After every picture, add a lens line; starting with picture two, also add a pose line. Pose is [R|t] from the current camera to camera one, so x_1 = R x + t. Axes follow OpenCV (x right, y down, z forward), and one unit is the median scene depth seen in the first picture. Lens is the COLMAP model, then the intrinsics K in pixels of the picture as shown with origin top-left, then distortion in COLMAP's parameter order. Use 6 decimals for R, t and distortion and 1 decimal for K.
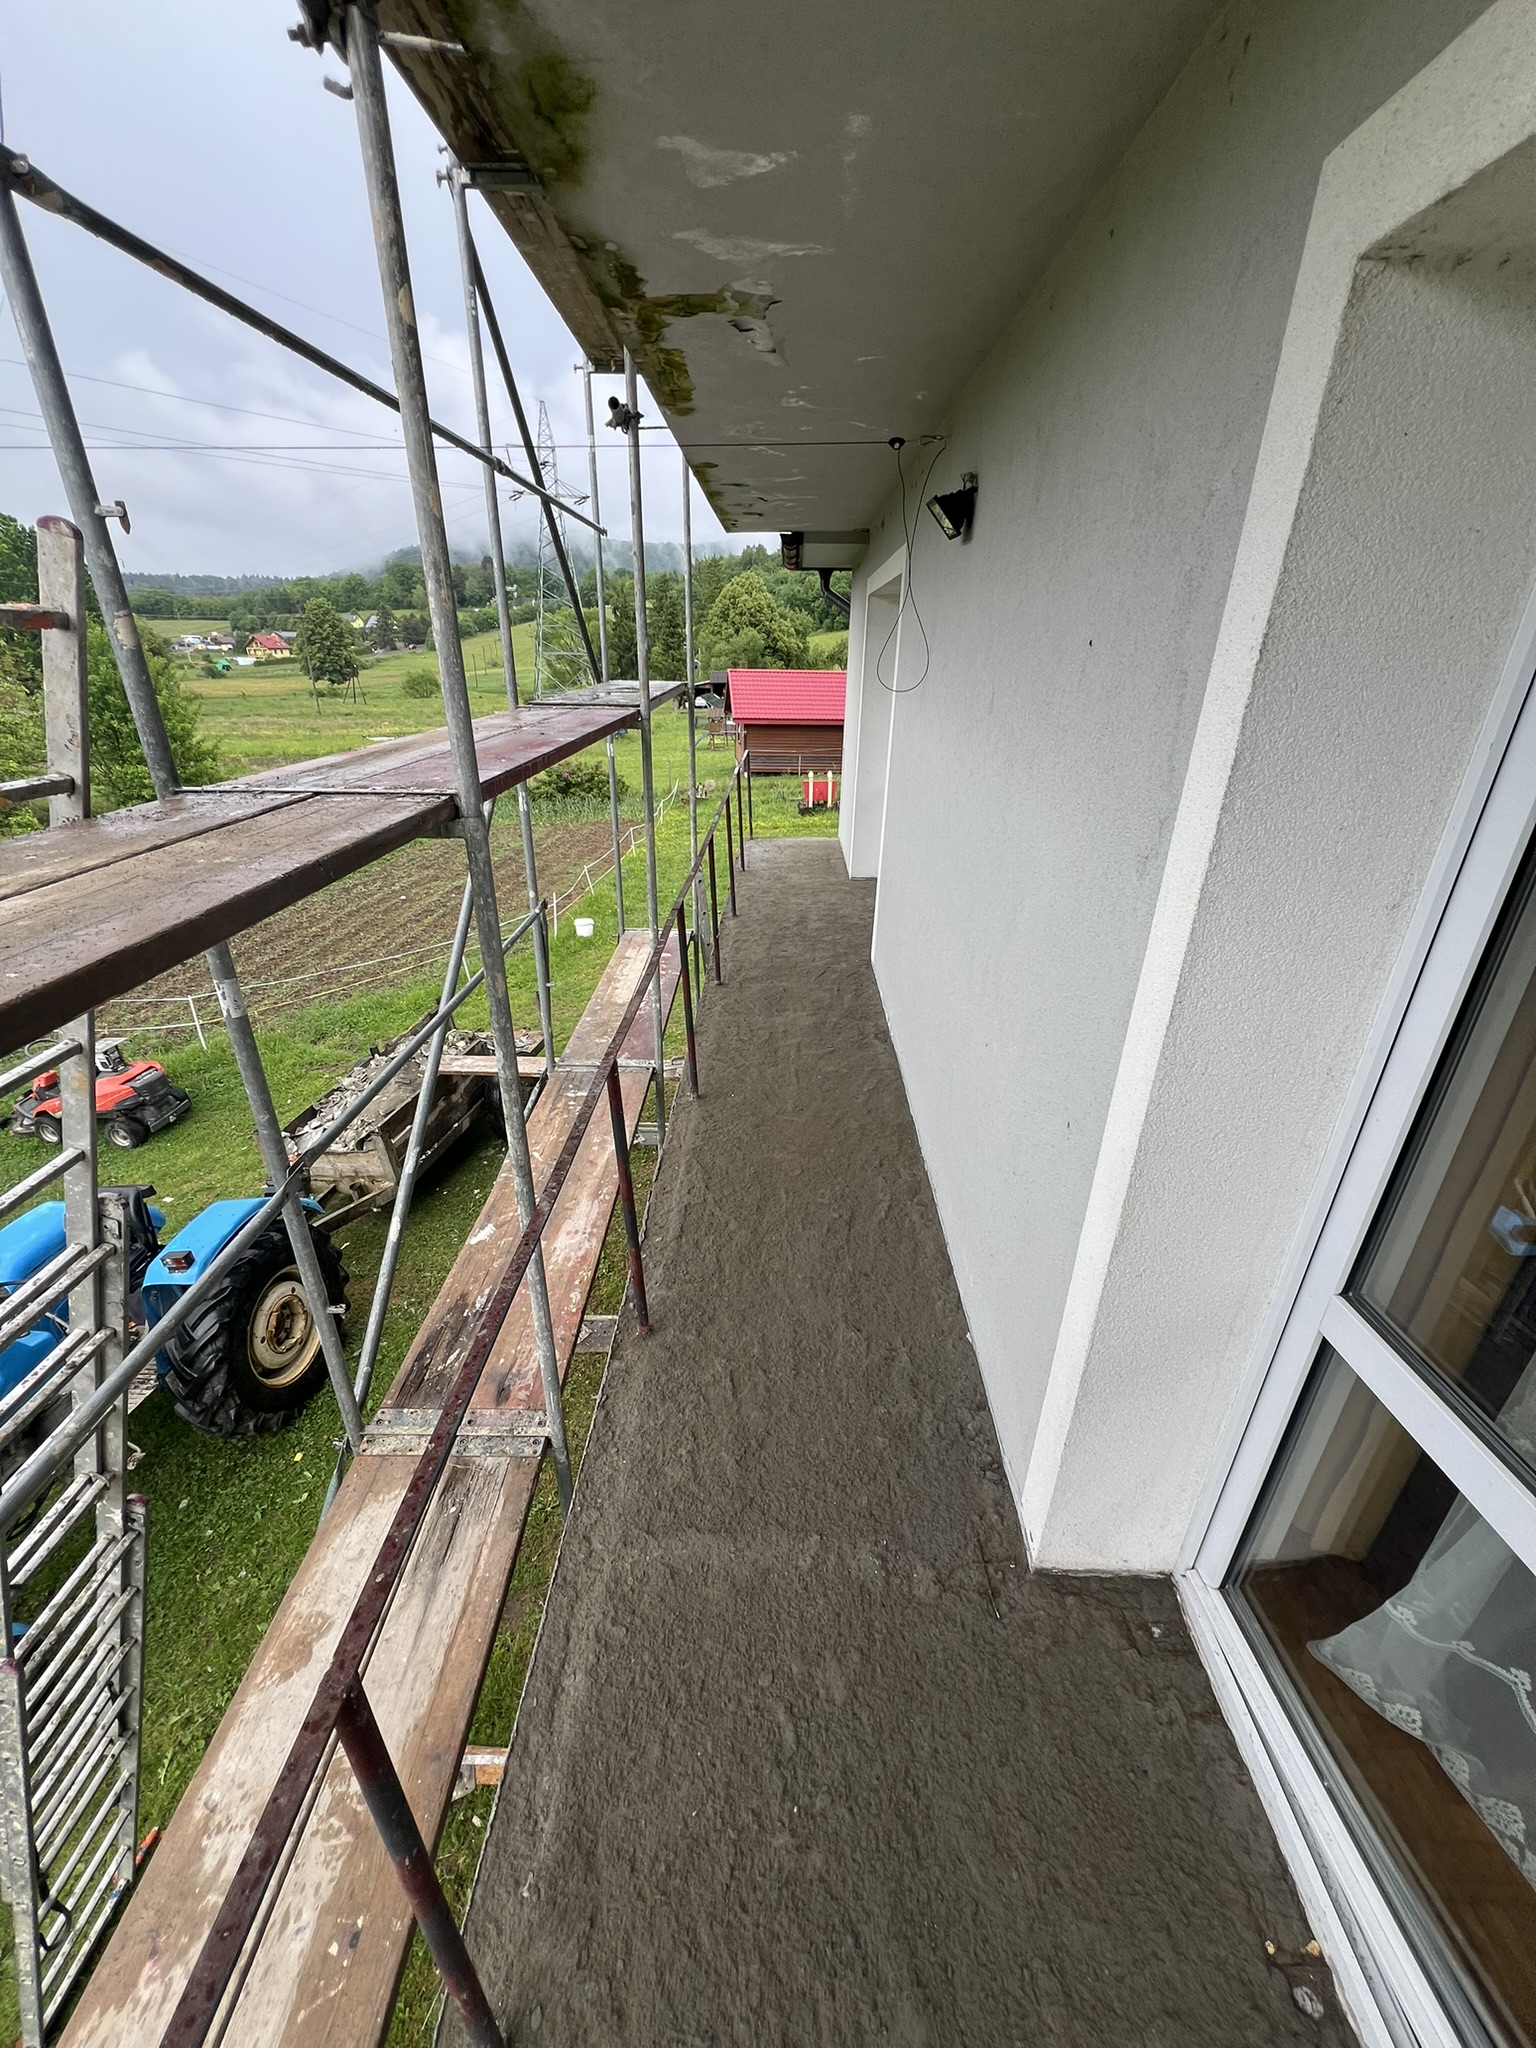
lens RADIAL K [[819.5, 0, 768.0], [0, 819.5, 1020.2], [0, 0, 1]] dist [-0.000947, -0.000023]
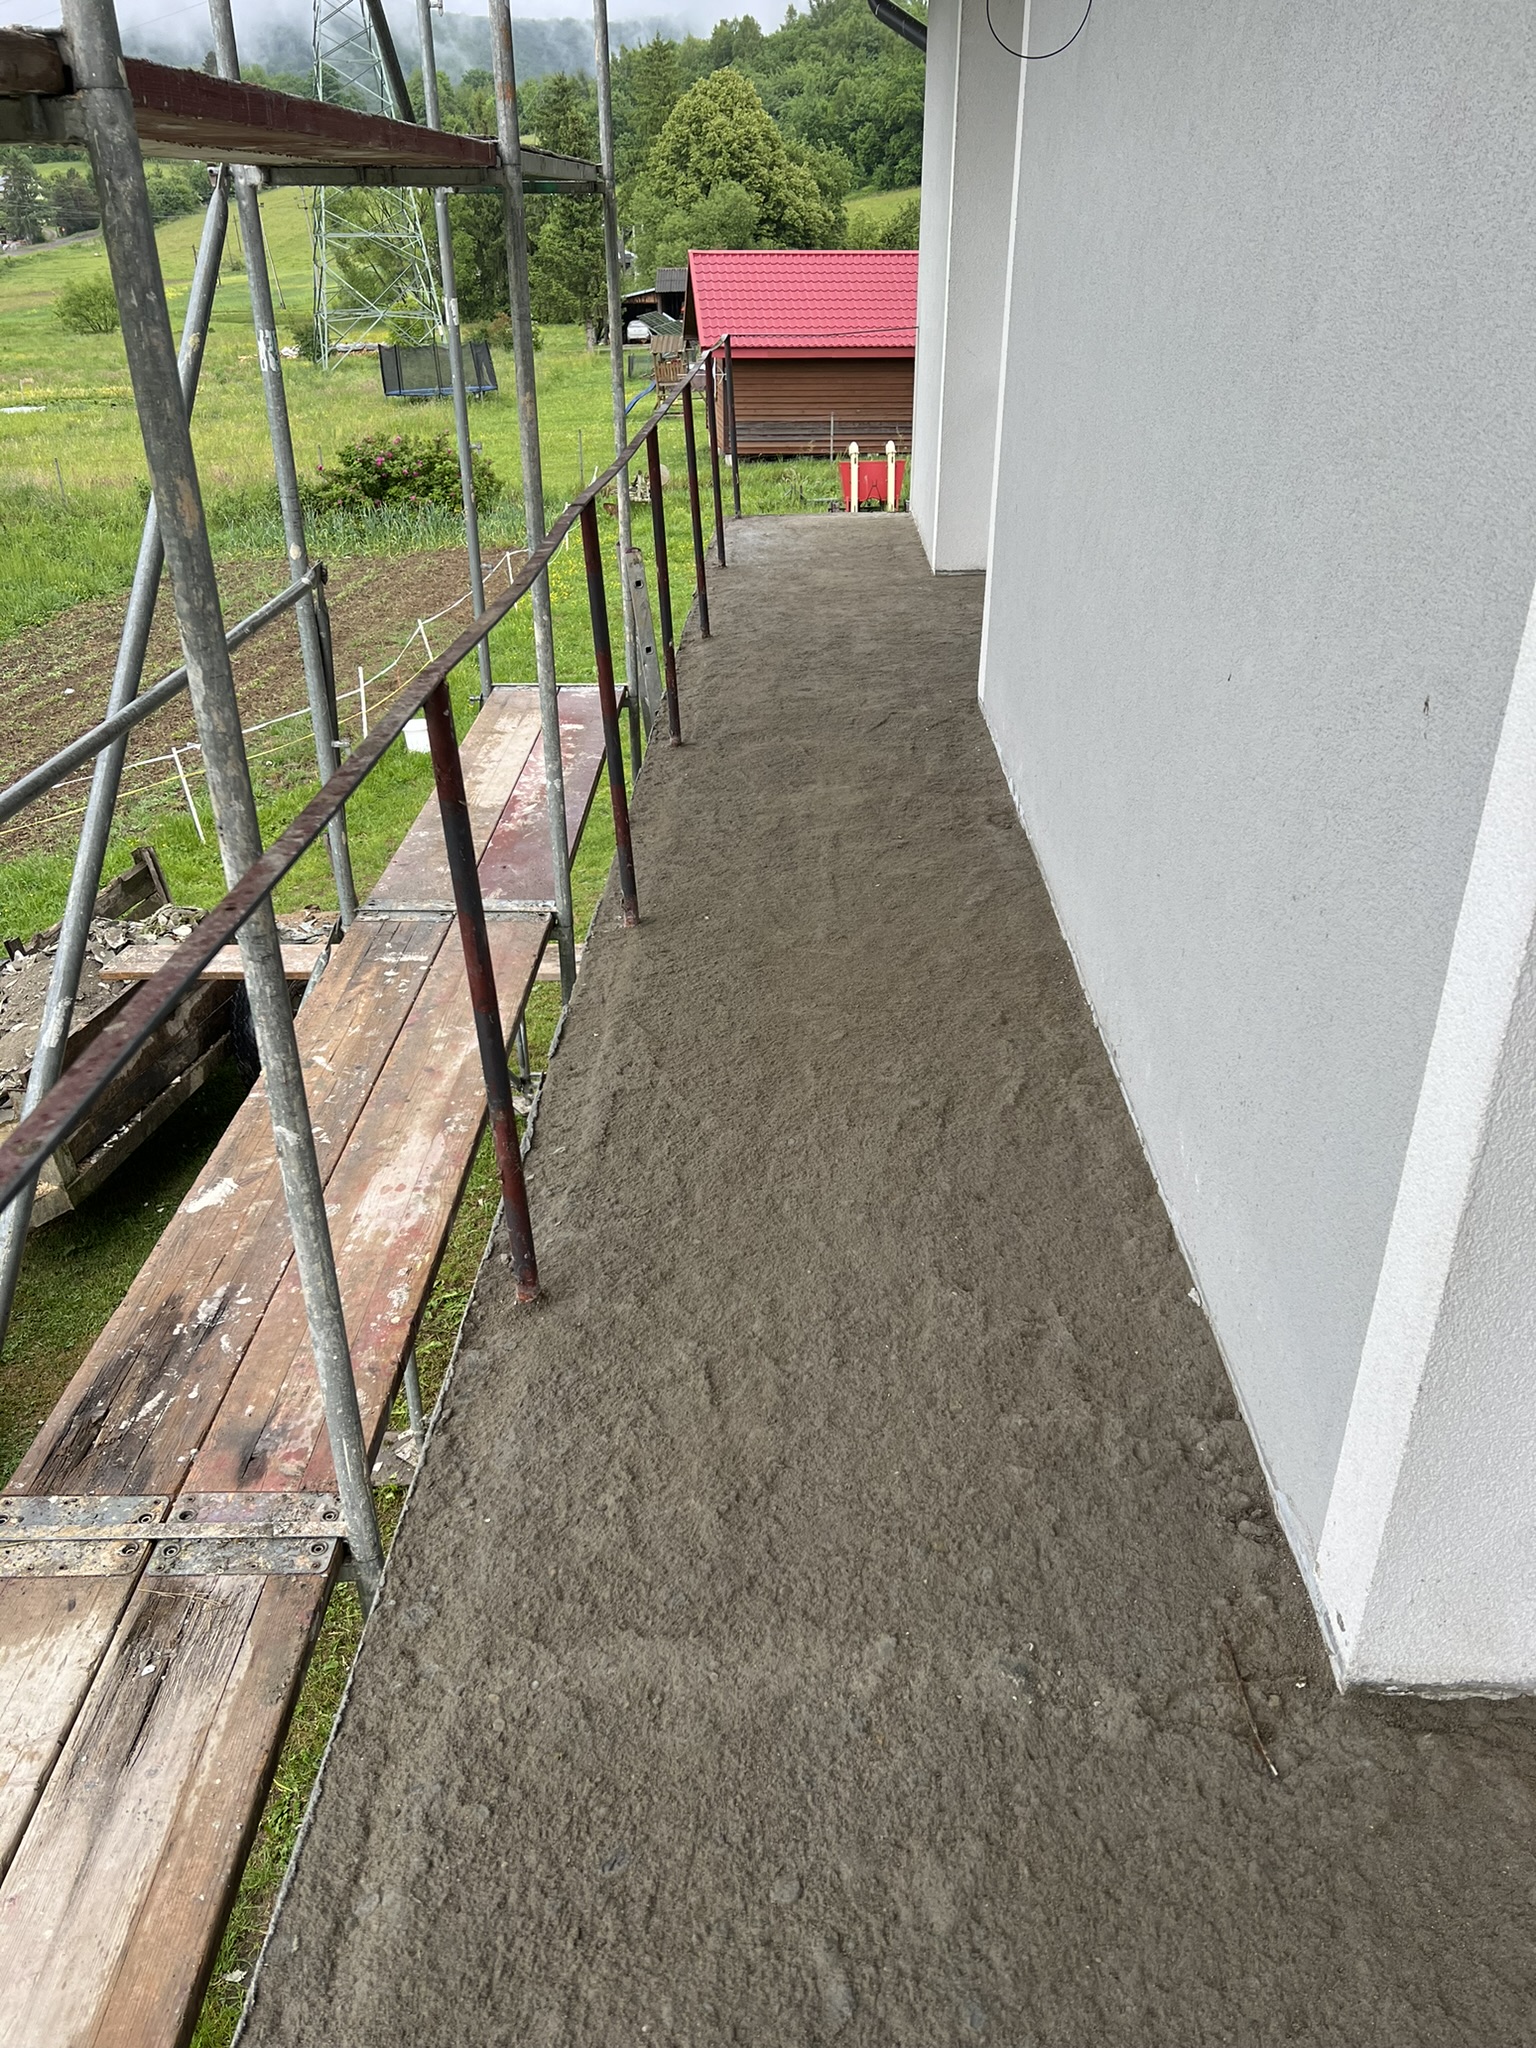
lens RADIAL K [[1537.7, 0, 780.3], [0, 1537.7, 1026.2], [0, 0, 1]] dist [0.052343, -0.063503]
pose [[0.999813, -0.019265, -0.001390, 0.003554], [0.019308, 0.998738, 0.046360, 0.181392], [0.000495, -0.046378, 0.998924, 0.088974]]
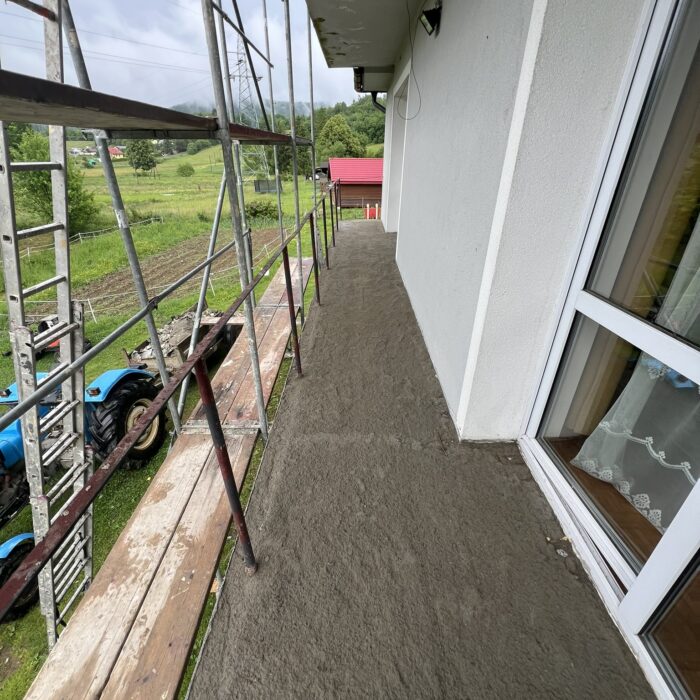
lens RADIAL K [[373.6, 0, 350.0], [0, 373.6, 350.0], [0, 0, 1]] dist [-0.000030, -0.000599]
pose [[0.999954, -0.009335, 0.002053, -0.006915], [0.009201, 0.998298, 0.057583, 0.249506], [-0.002587, -0.057562, 0.998339, -0.079901]]
